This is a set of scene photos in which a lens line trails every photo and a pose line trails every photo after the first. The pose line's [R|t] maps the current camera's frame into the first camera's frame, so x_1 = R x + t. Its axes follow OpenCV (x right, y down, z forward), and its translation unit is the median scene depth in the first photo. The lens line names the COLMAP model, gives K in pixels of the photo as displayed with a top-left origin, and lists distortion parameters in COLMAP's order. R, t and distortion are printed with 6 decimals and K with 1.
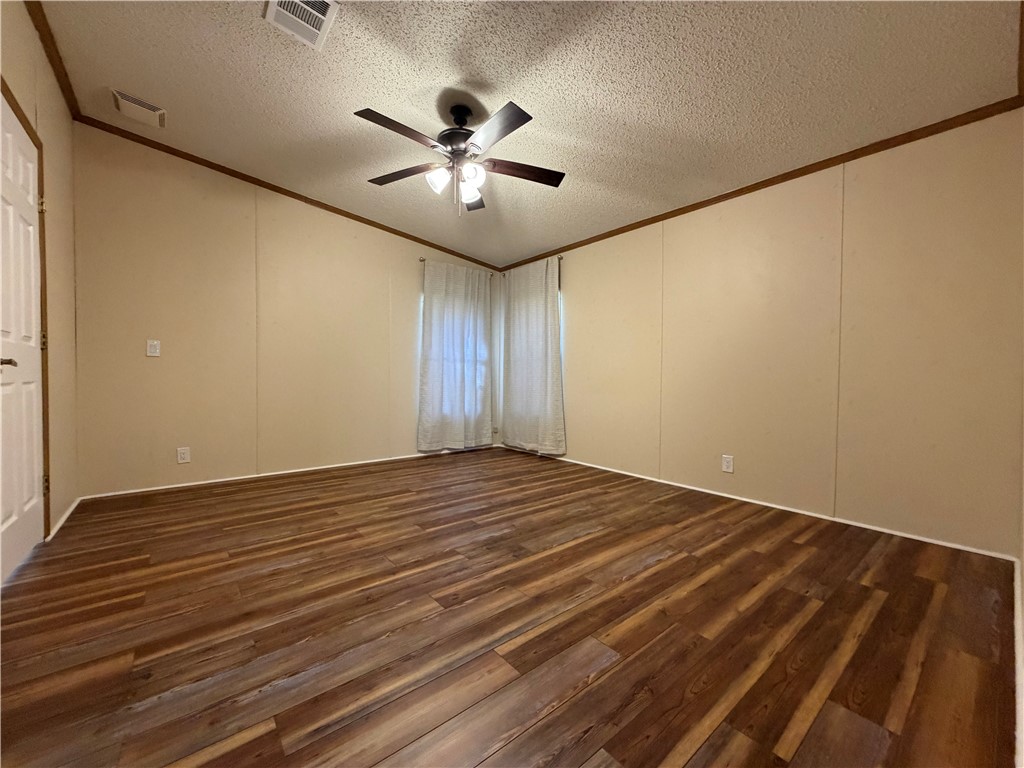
lens RADIAL K [[409.8, 0, 513.8], [0, 409.8, 382.5], [0, 0, 1]] dist [-0.002146, -0.000074]
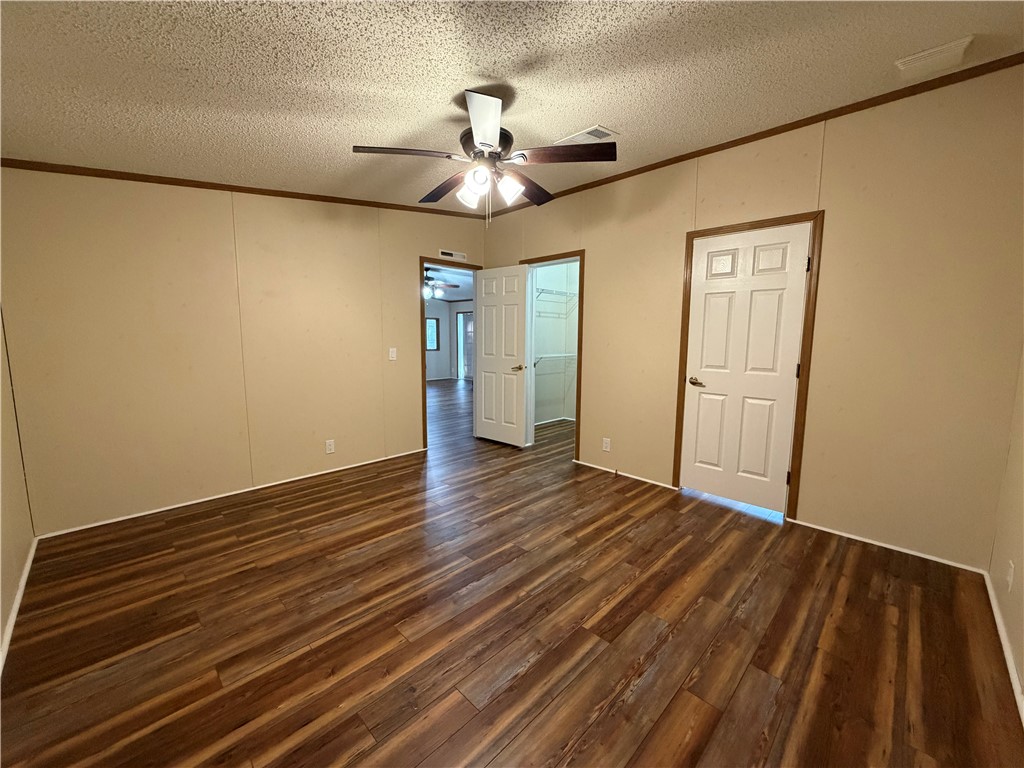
lens RADIAL K [[409.8, 0, 513.8], [0, 409.8, 382.3], [0, 0, 1]] dist [-0.002146, -0.000074]
pose [[-0.994416, 0.000041, -0.105535, -0.105083], [-0.014288, 0.990741, 0.135014, -0.216048], [0.104563, 0.135768, -0.985207, 2.067822]]
